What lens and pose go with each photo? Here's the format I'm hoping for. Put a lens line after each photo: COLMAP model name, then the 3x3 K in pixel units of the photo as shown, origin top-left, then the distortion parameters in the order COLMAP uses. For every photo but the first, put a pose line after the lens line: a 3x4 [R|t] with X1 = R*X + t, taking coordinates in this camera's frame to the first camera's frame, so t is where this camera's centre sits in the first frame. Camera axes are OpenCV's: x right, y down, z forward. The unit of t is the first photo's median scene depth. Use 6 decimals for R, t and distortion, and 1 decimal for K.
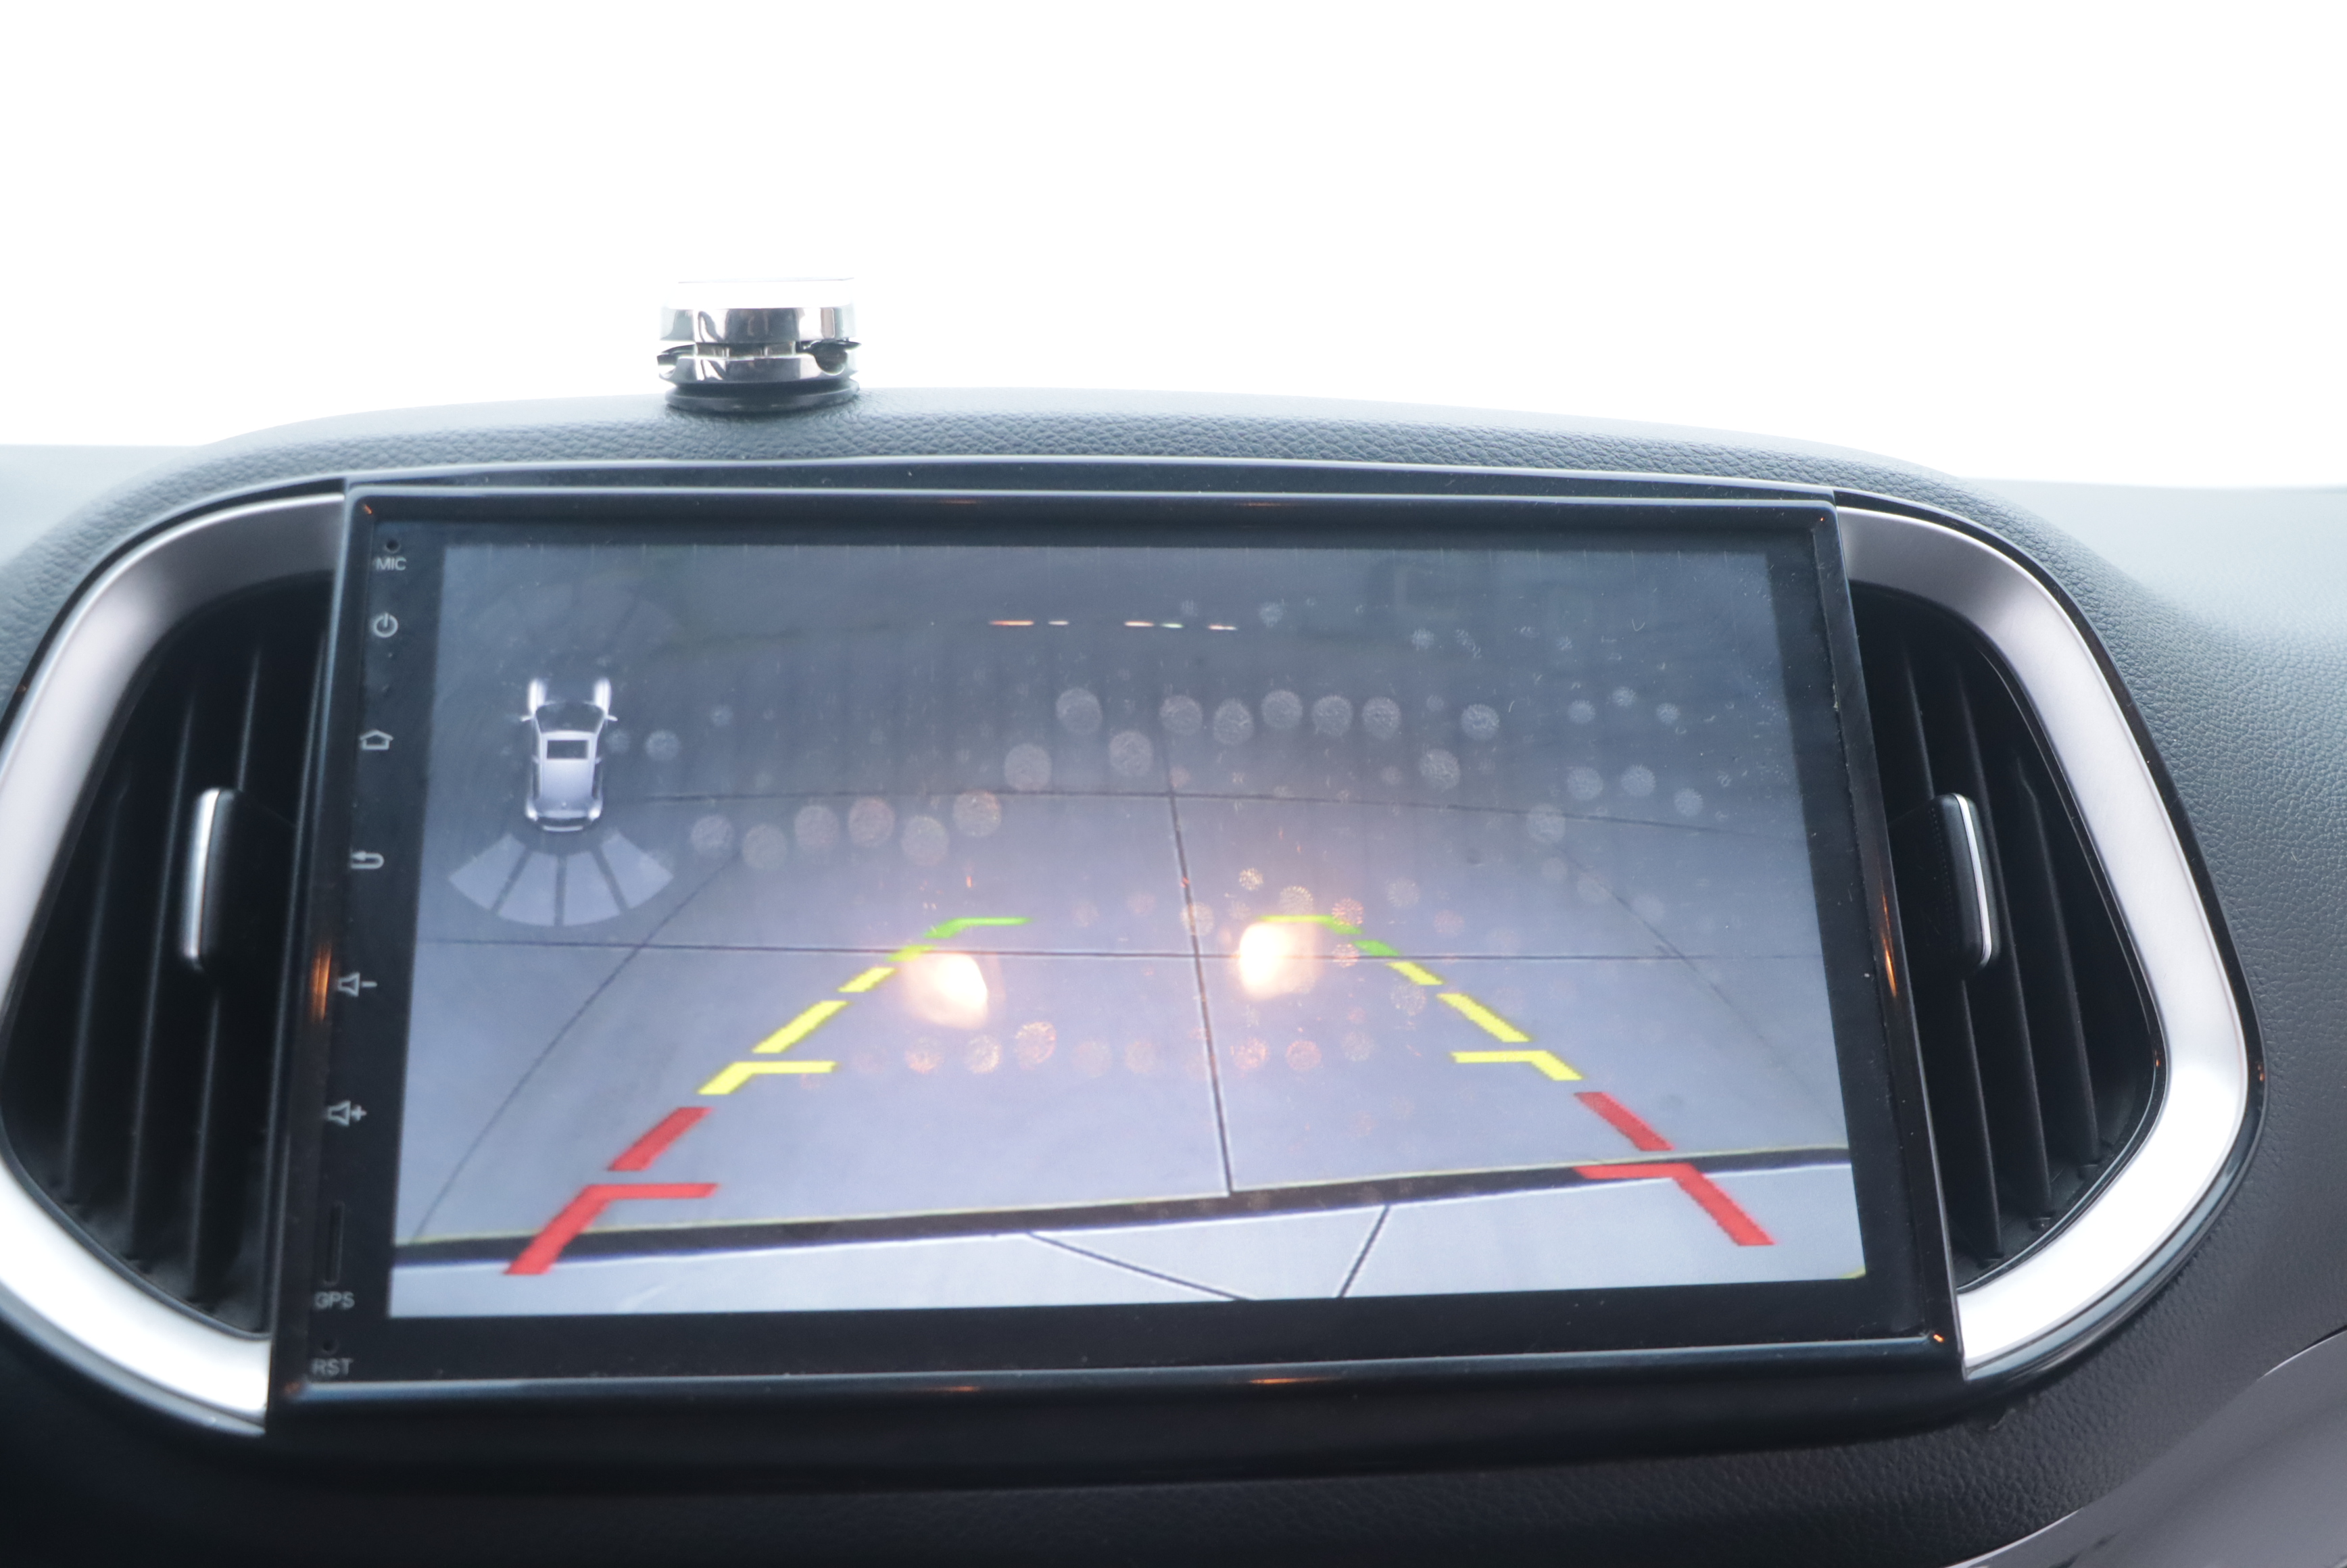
lens RADIAL K [[2443.1, 0, 1189.8], [0, 2443.1, 788.9], [0, 0, 1]] dist [-0.076366, 0.000000]
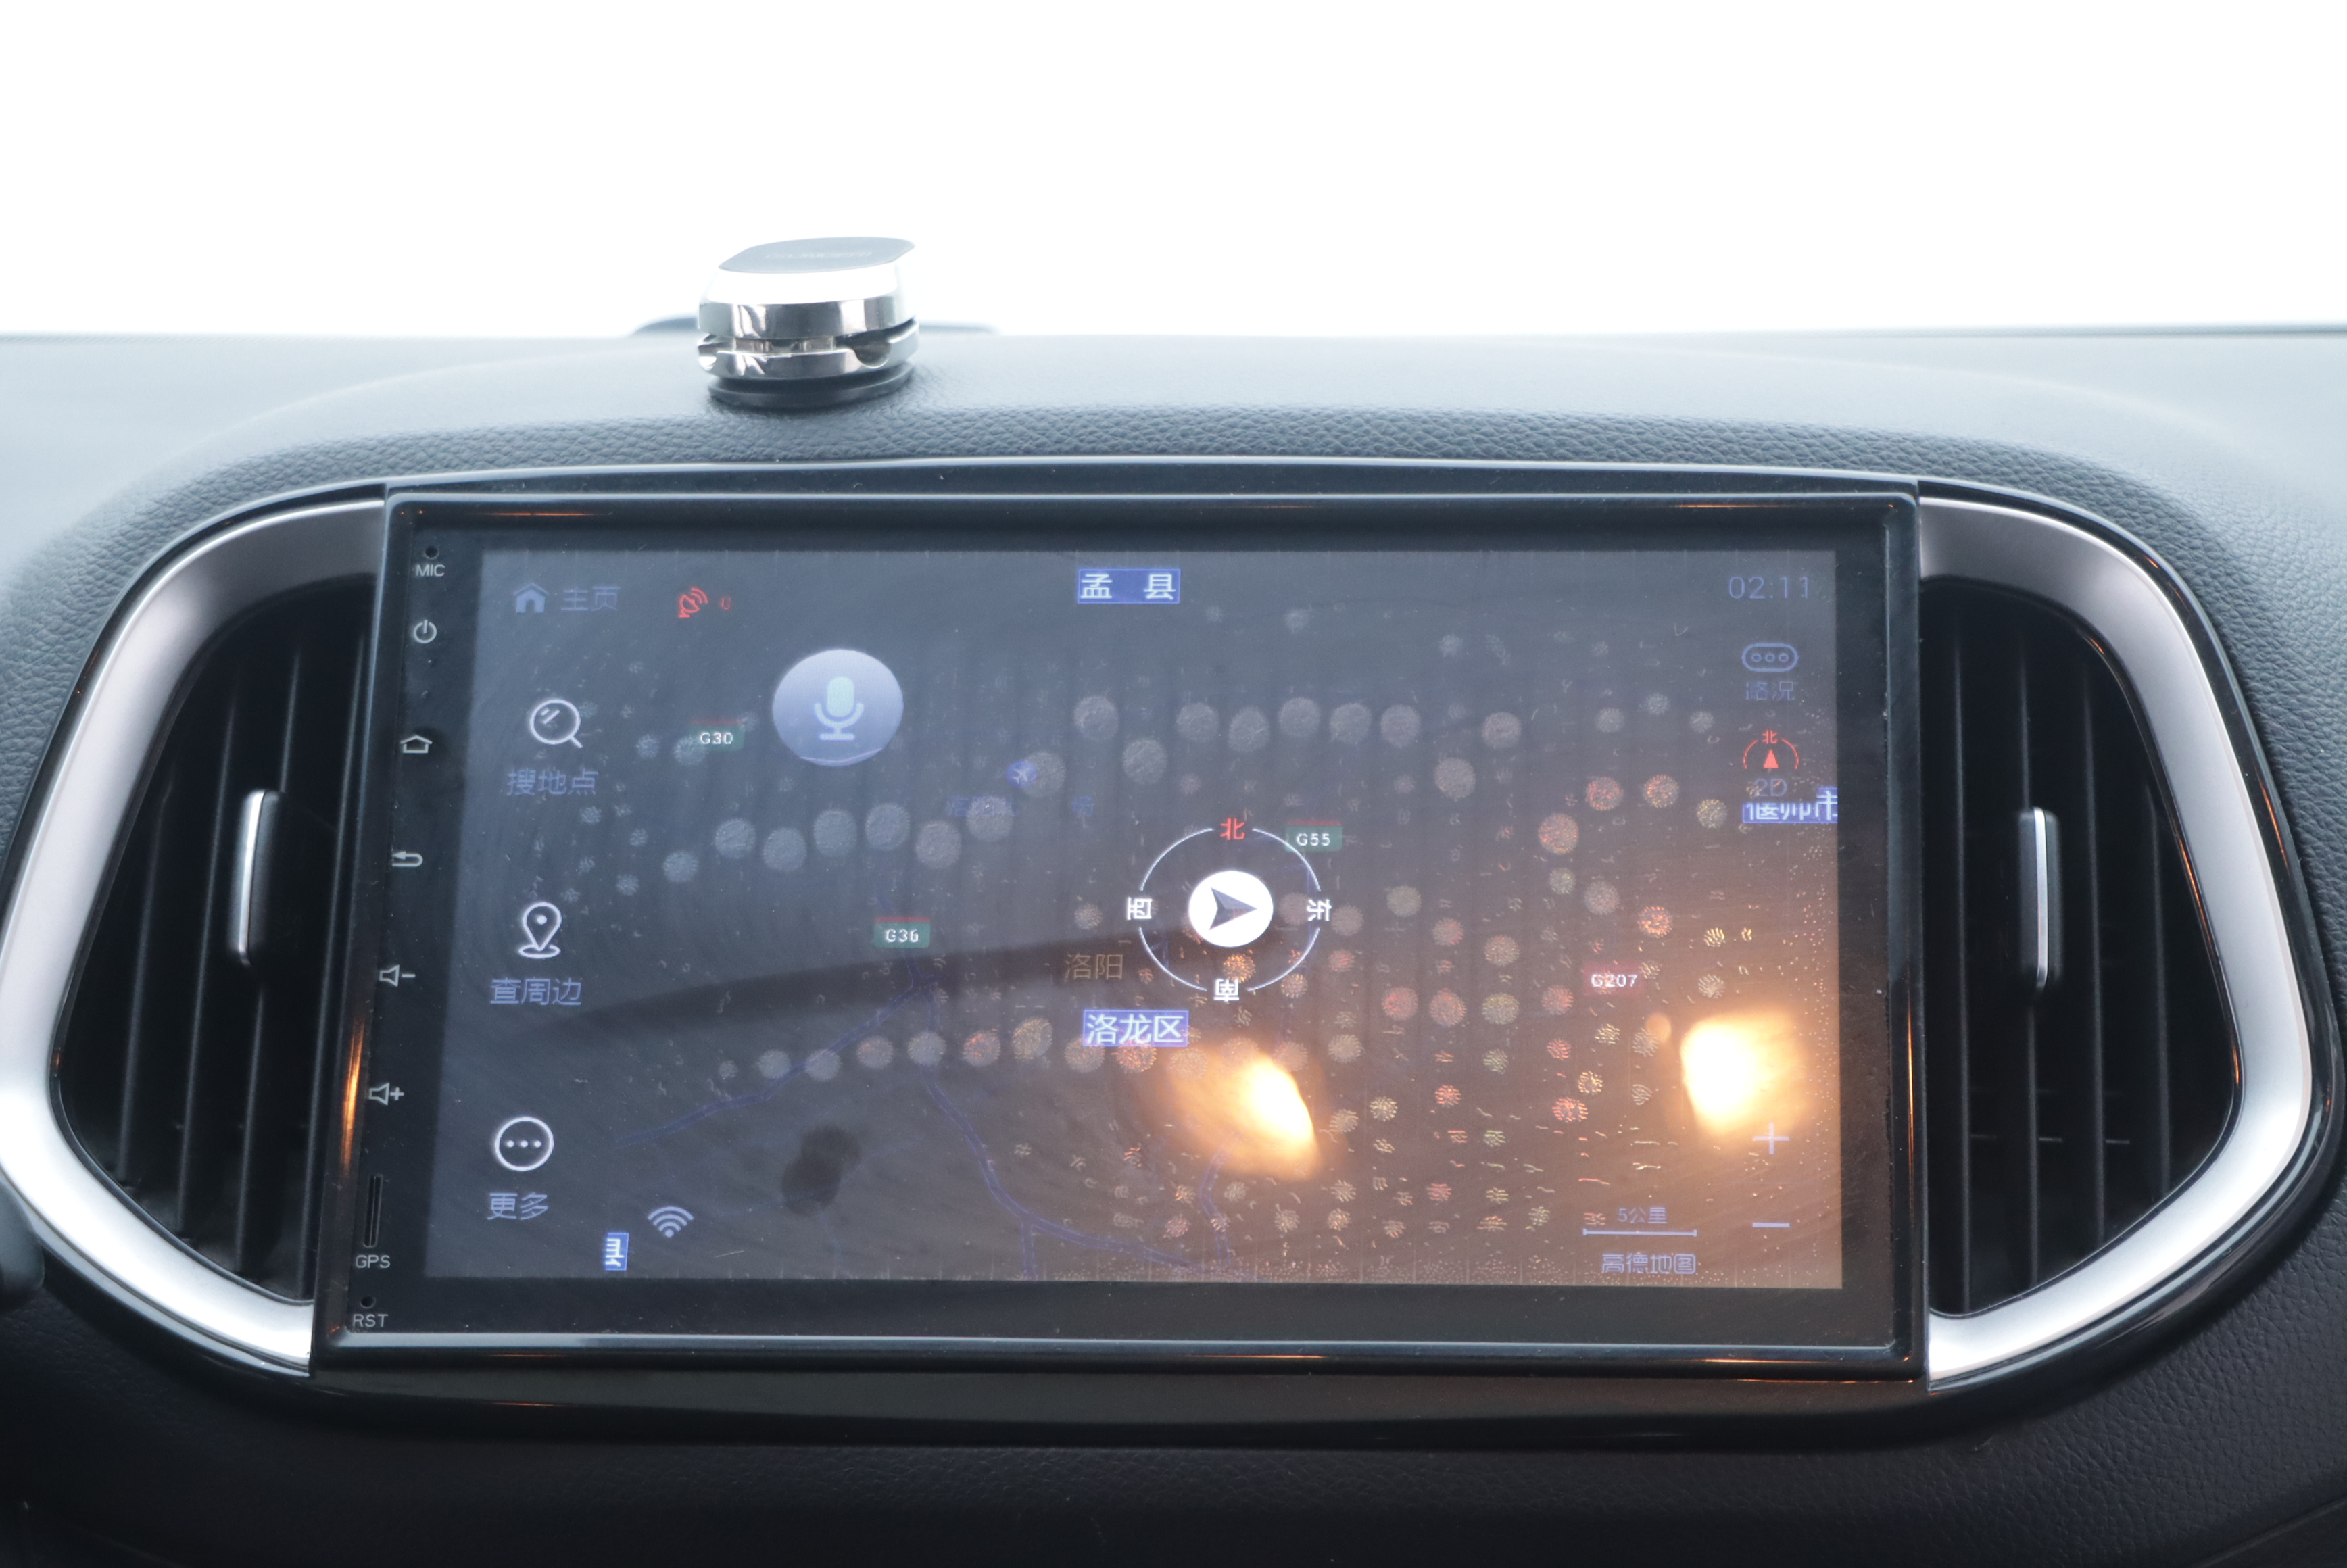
lens RADIAL K [[6157.2, 0, 1202.3], [0, 6157.2, 801.3], [0, 0, 1]] dist [0.311881, 0.000000]
pose [[0.982420, 0.006437, -0.186574, 0.473536], [-0.006951, 0.999974, -0.002103, 0.007262], [0.186555, 0.003363, 0.982439, -1.491199]]
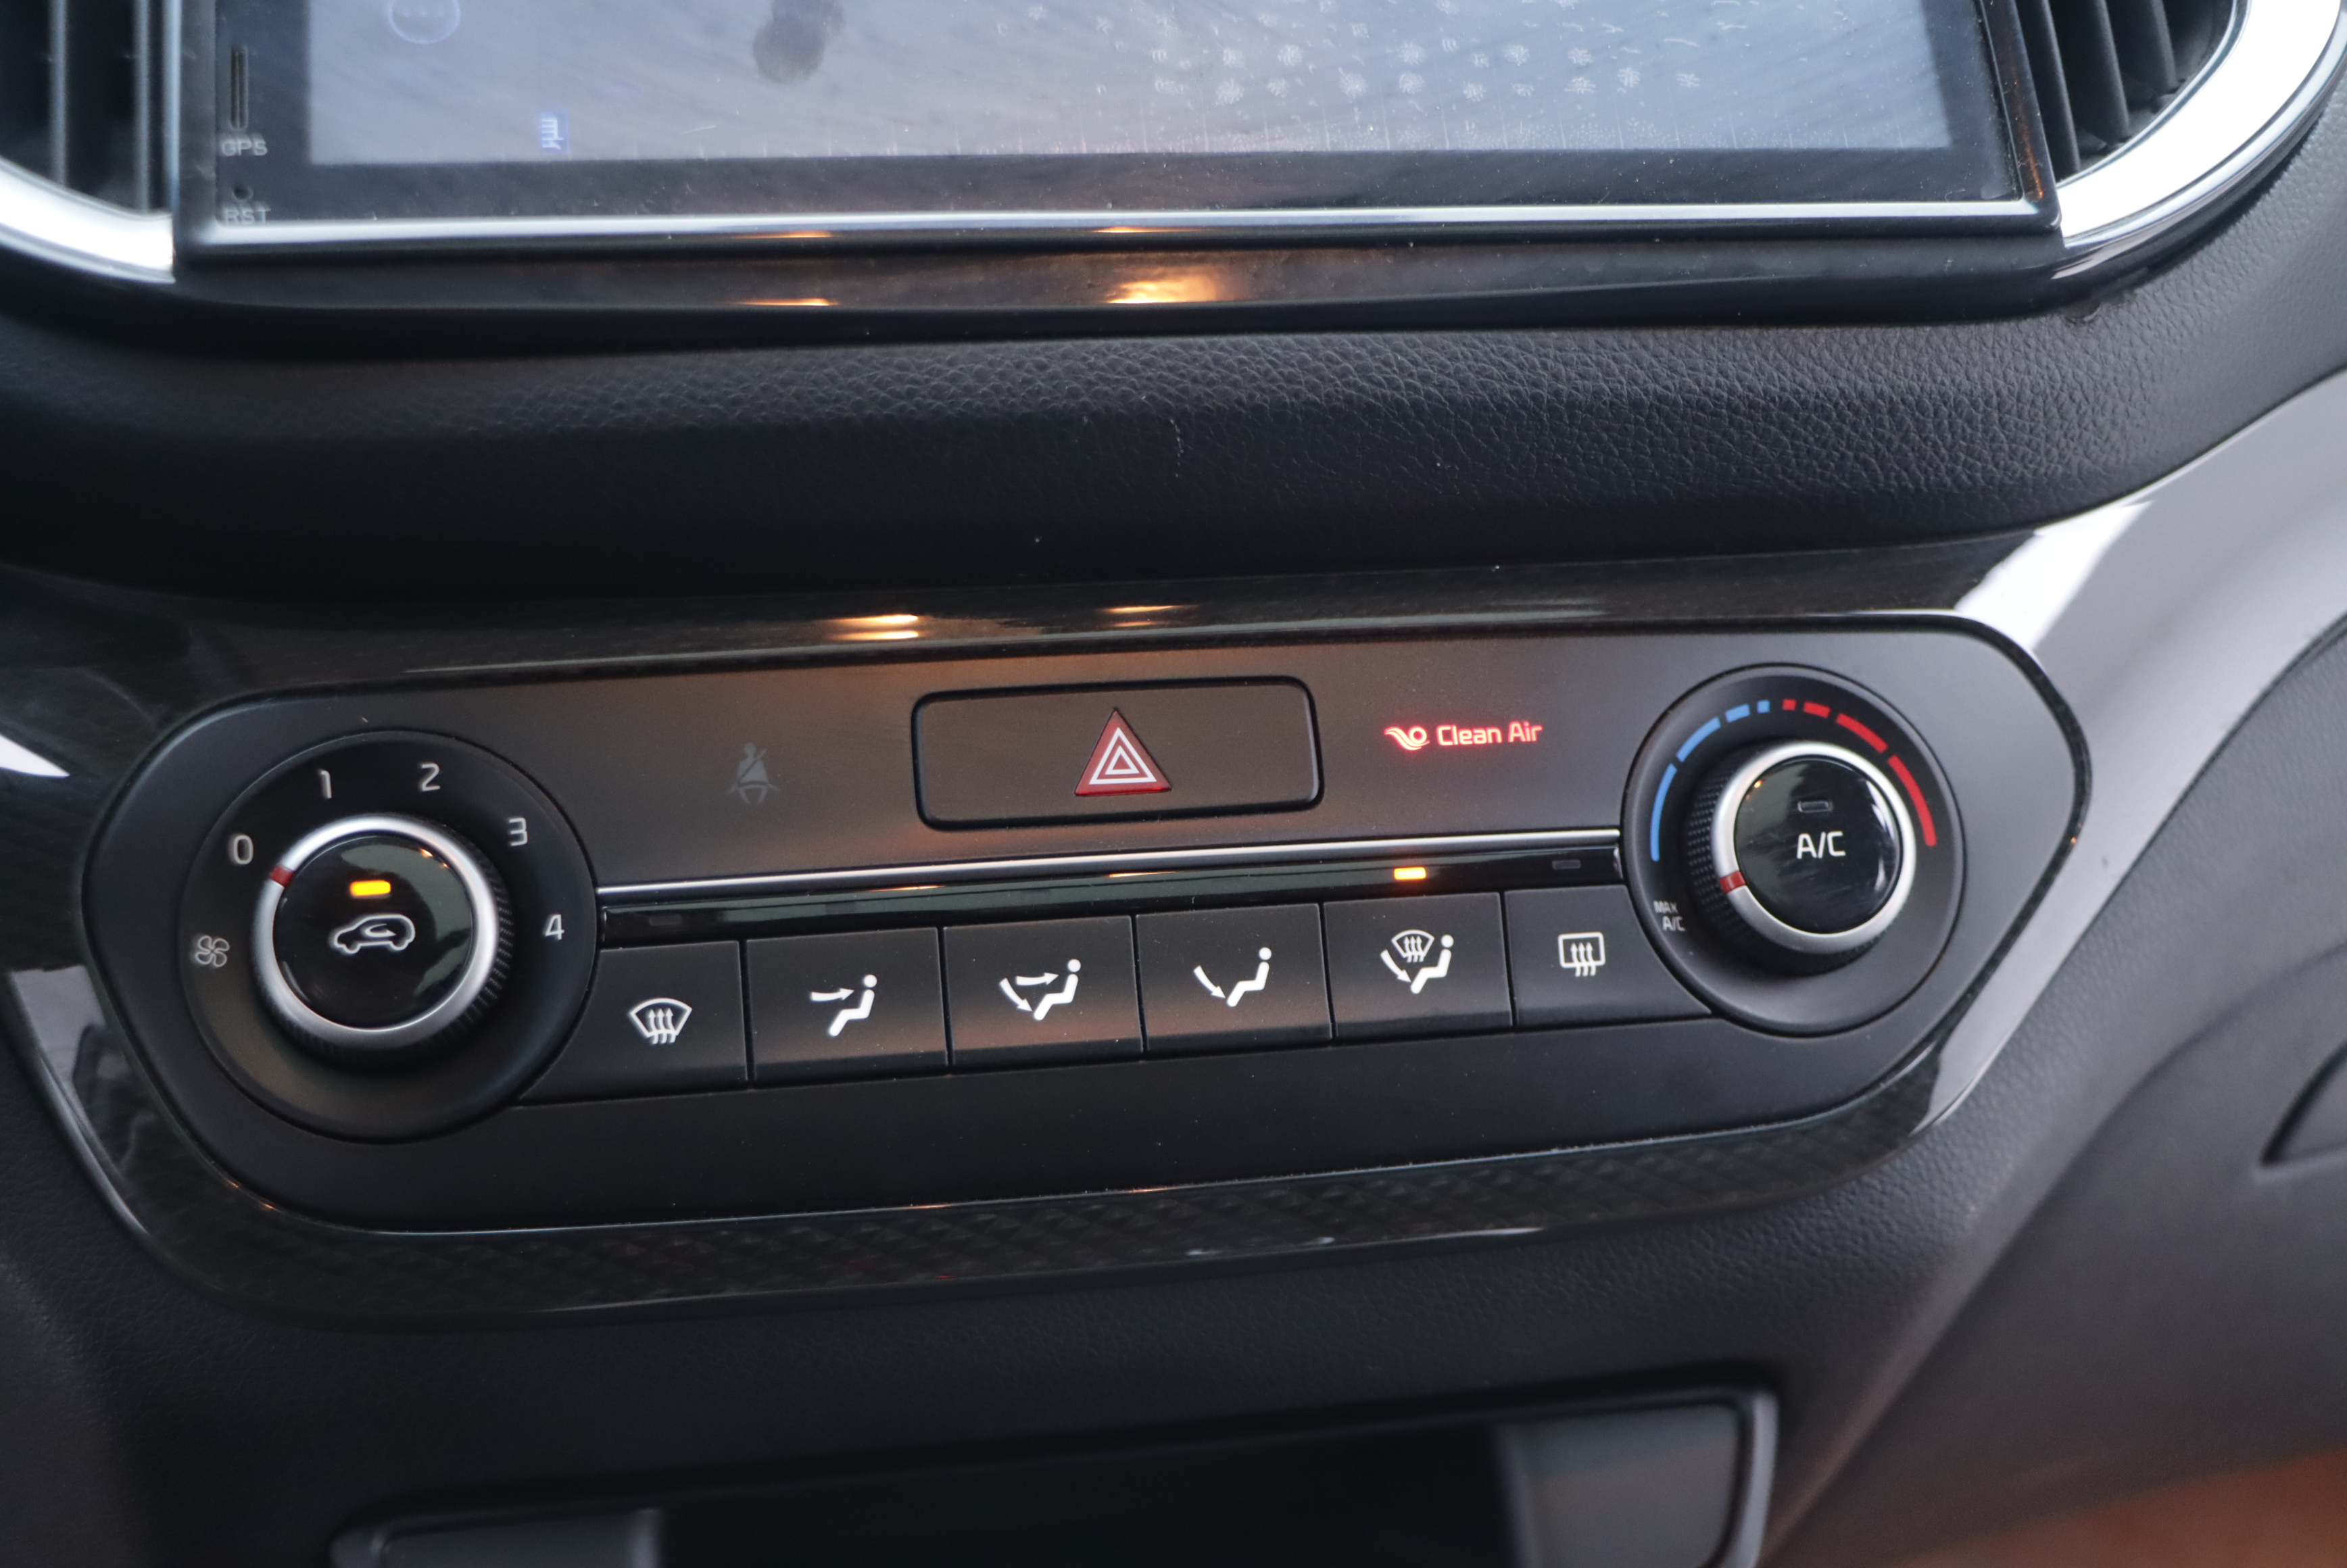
lens RADIAL K [[2625.0, 0, 1171.2], [0, 2625.0, 785.8], [0, 0, 1]] dist [-0.053928, 0.000000]
pose [[0.995978, -0.042522, 0.078870, -0.095635], [0.036667, 0.996565, 0.074250, 0.340982], [-0.081757, -0.071059, 0.994116, 0.029749]]
